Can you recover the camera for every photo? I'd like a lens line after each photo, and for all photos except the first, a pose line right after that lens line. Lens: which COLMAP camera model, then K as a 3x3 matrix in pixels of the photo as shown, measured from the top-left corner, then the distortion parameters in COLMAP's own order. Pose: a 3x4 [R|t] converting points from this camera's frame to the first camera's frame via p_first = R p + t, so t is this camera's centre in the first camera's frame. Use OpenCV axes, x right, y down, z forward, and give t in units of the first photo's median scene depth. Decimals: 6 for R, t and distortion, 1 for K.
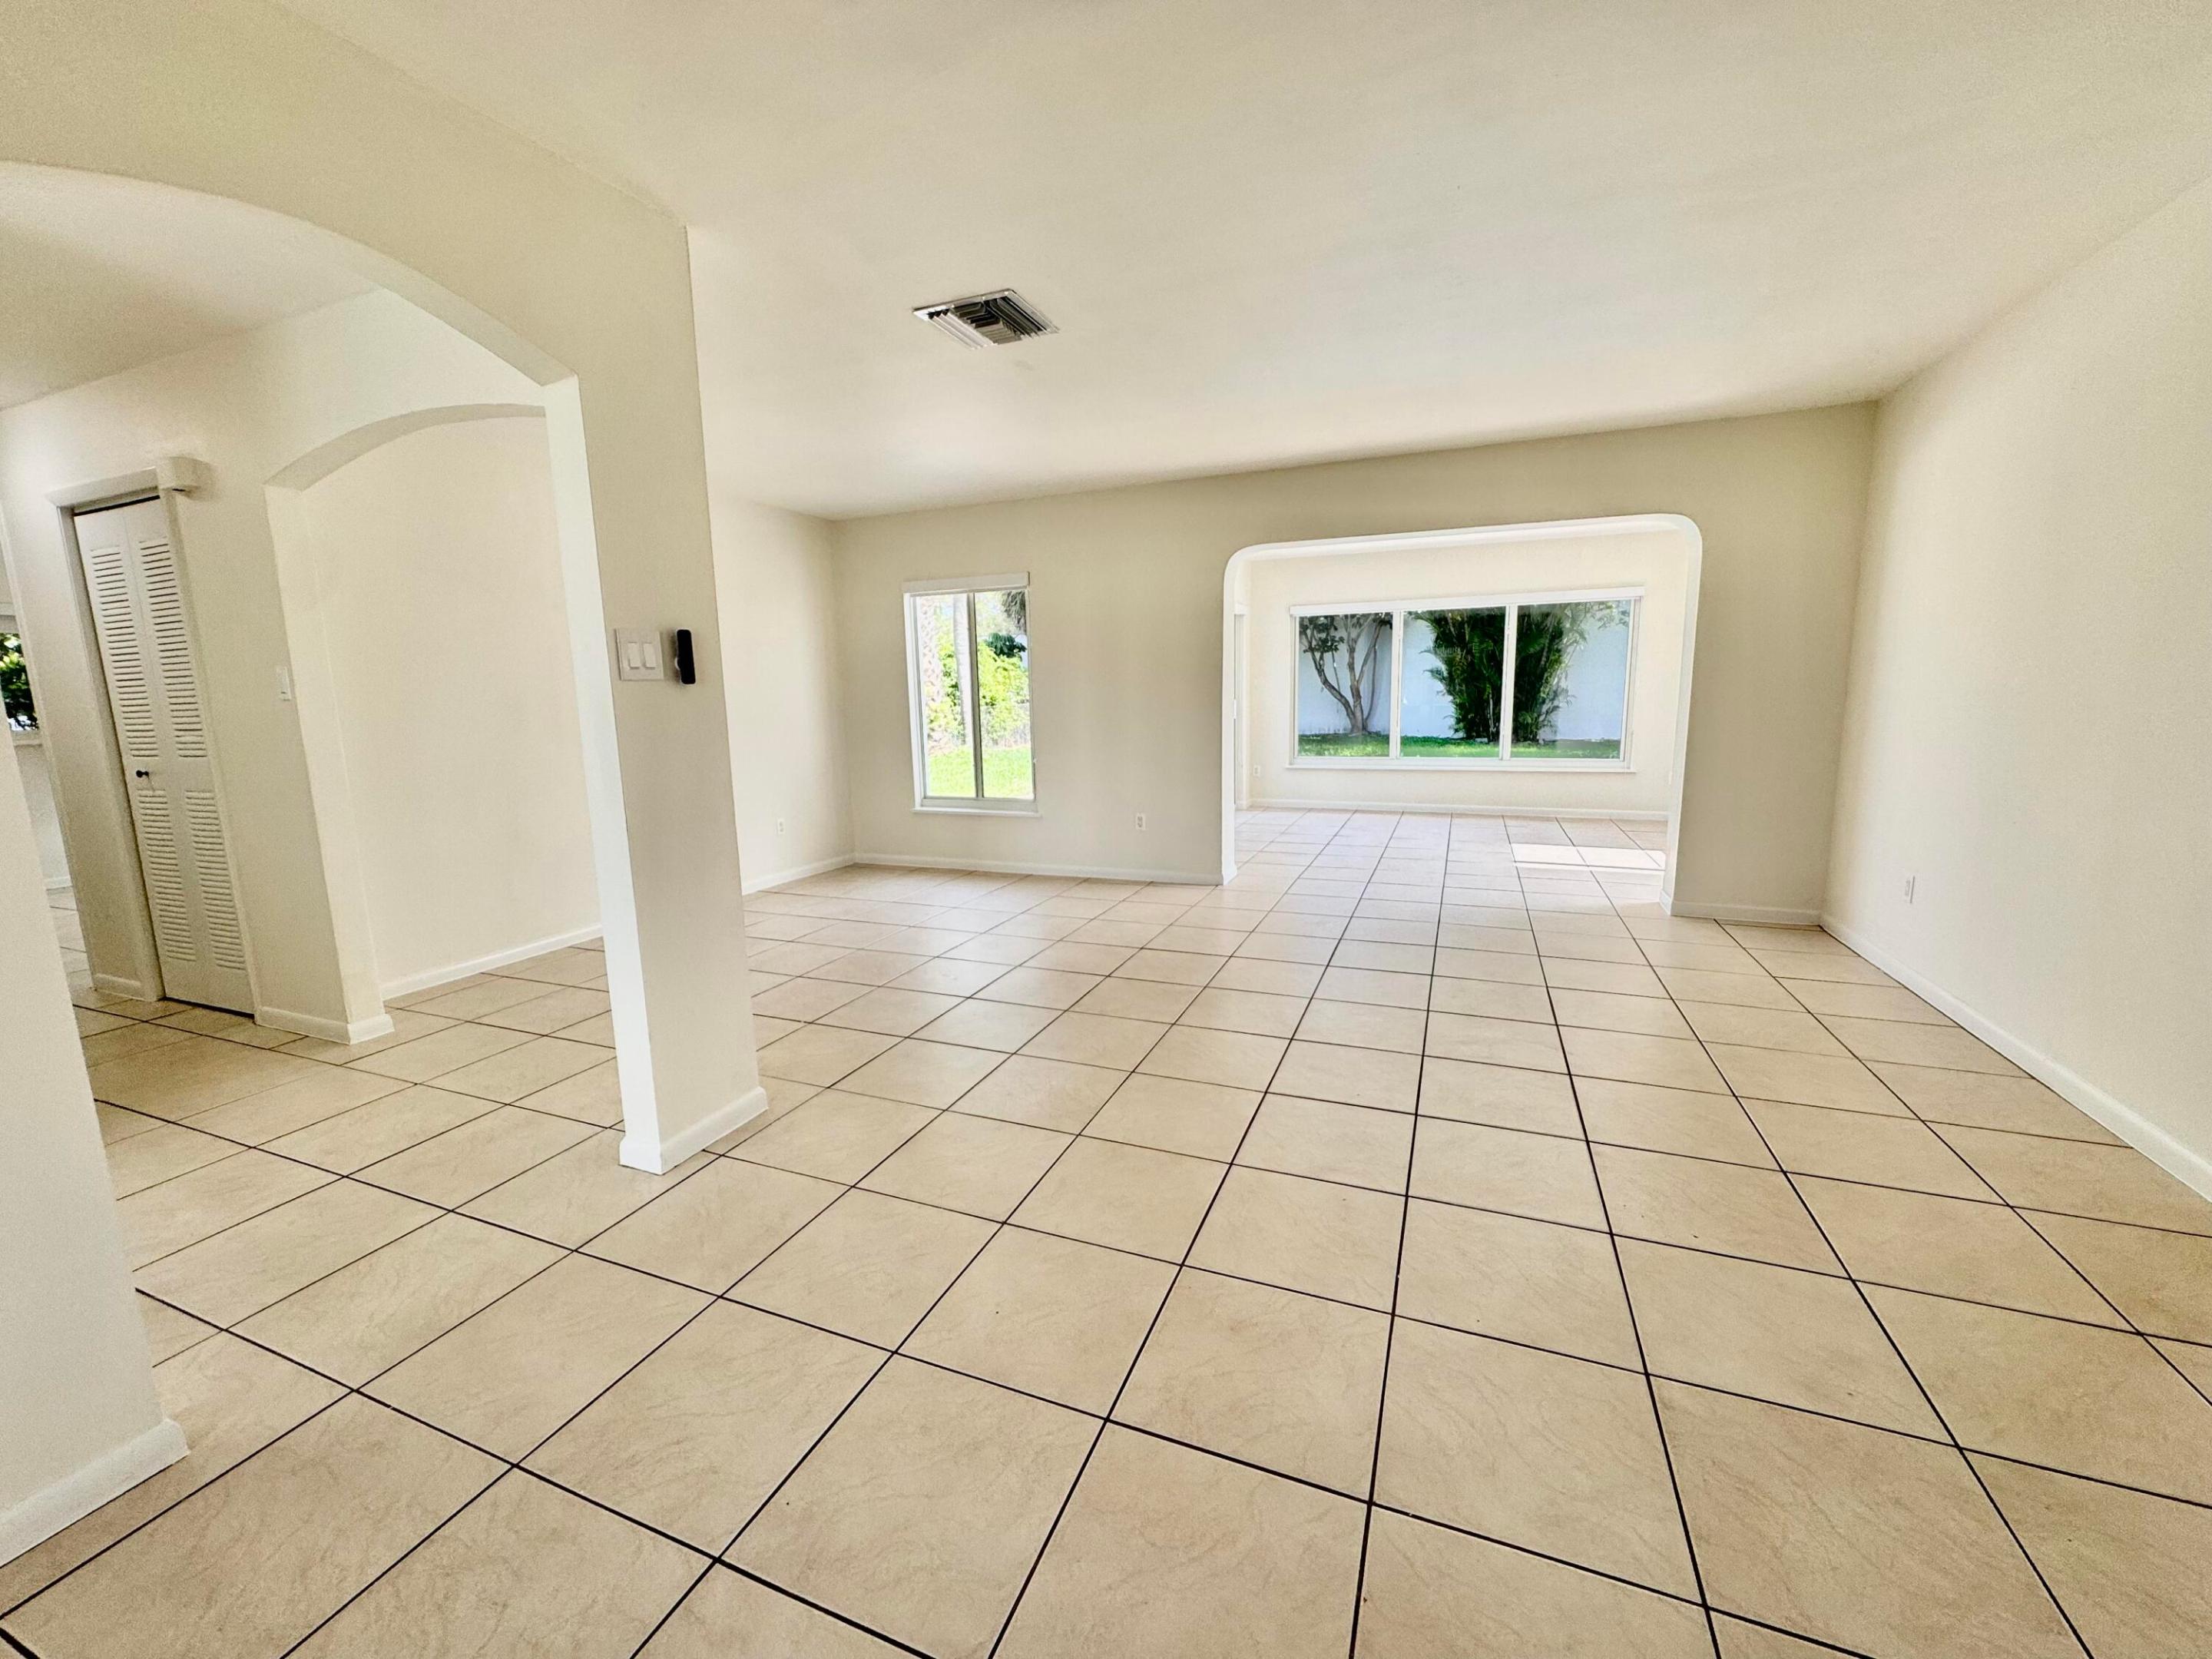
lens RADIAL K [[888.8, 0, 1105.5], [0, 888.8, 826.4], [0, 0, 1]] dist [-0.003468, 0.001243]
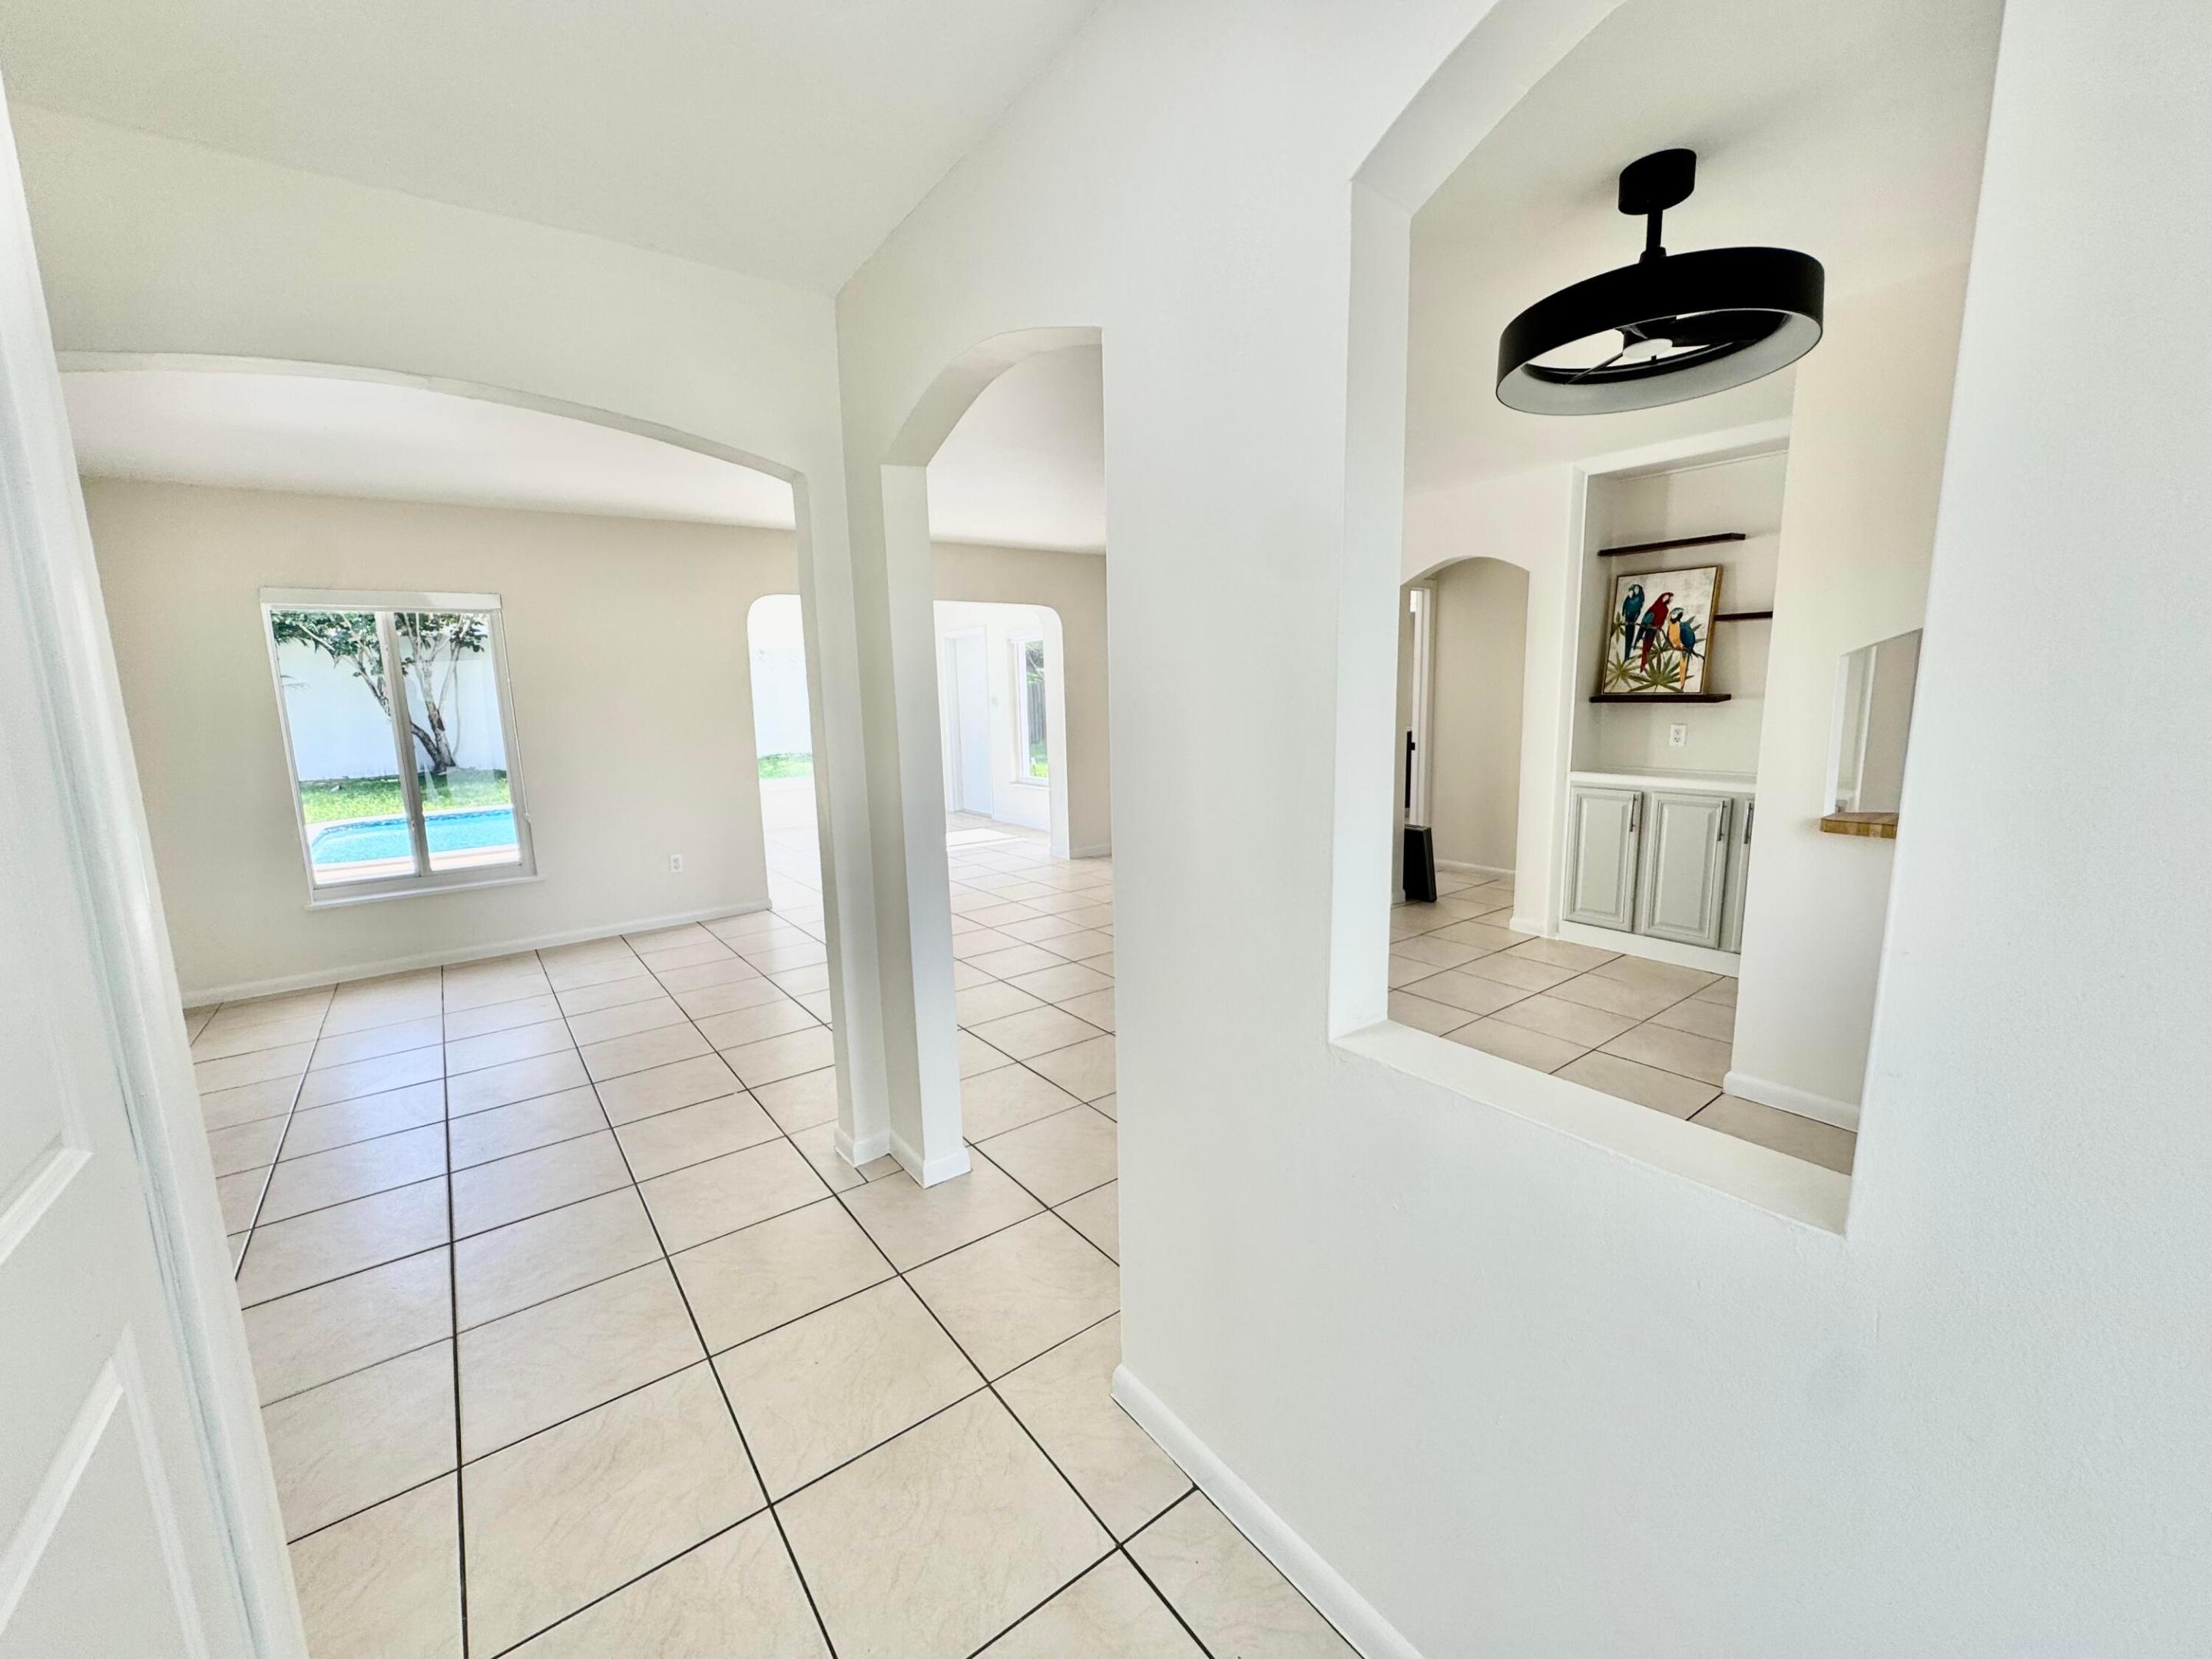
lens RADIAL K [[888.8, 0, 1109.4], [0, 888.8, 830.7], [0, 0, 1]] dist [-0.003468, 0.001243]
pose [[0.514190, -0.129900, 0.847782, -0.485538], [0.148864, 0.986978, 0.060940, -0.026706], [-0.844658, 0.094870, 0.526832, 0.085649]]
